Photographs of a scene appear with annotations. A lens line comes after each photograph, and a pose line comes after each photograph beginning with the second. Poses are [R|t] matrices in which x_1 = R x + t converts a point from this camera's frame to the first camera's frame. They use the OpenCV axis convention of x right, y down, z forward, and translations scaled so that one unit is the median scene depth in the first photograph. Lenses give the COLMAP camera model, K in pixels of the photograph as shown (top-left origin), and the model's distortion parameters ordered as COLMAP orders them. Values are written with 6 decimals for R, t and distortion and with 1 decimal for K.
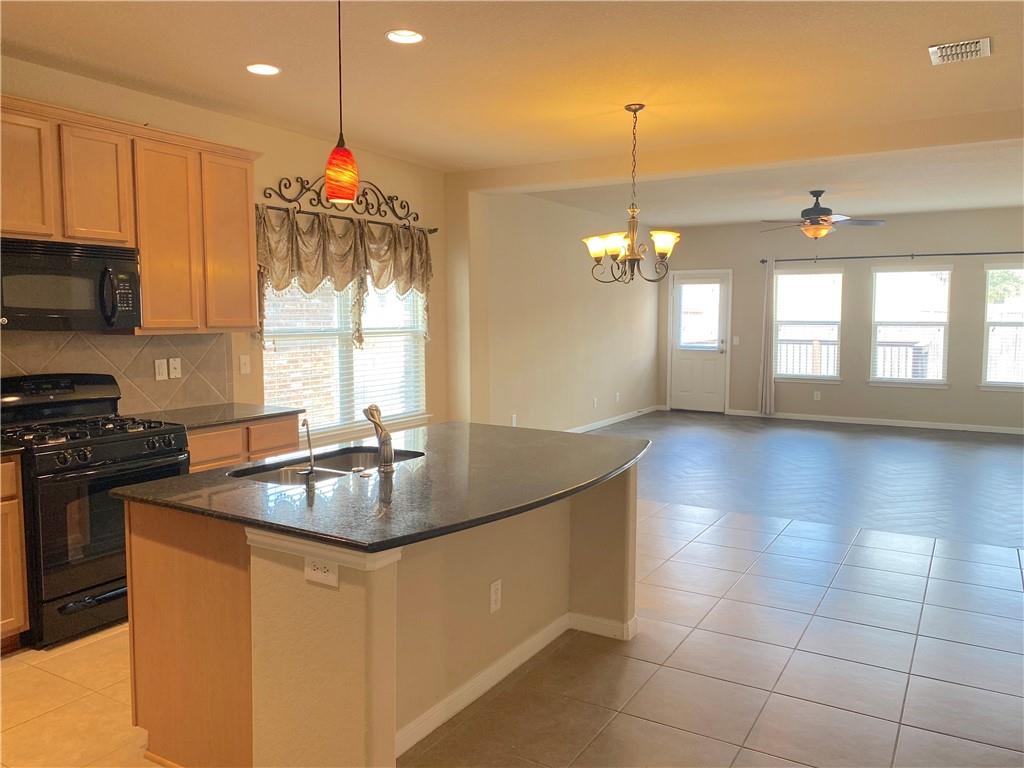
lens RADIAL K [[775.4, 0, 512.0], [0, 775.4, 384.0], [0, 0, 1]] dist [0.000389, 0.000052]
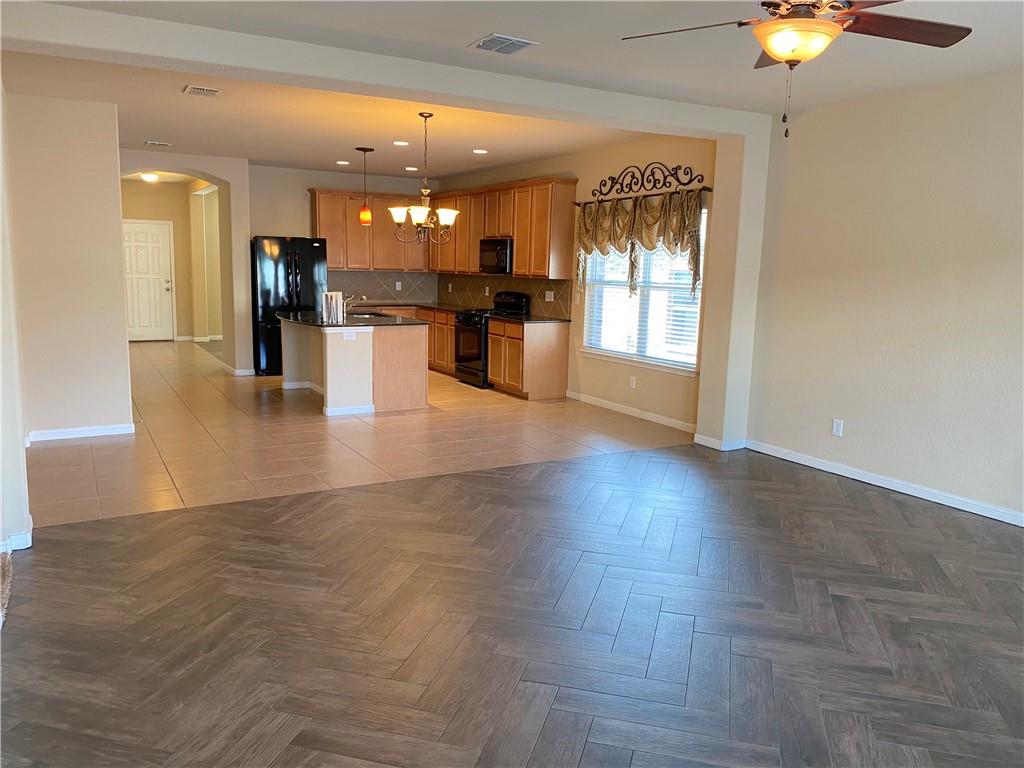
lens RADIAL K [[770.7, 0, 512.0], [0, 770.7, 384.0], [0, 0, 1]] dist [0.003577, 0.000696]
pose [[-0.495201, 0.121578, -0.860229, 1.003882], [-0.098373, 0.975945, 0.194562, -0.132165], [0.863191, 0.180970, -0.471329, 1.424110]]
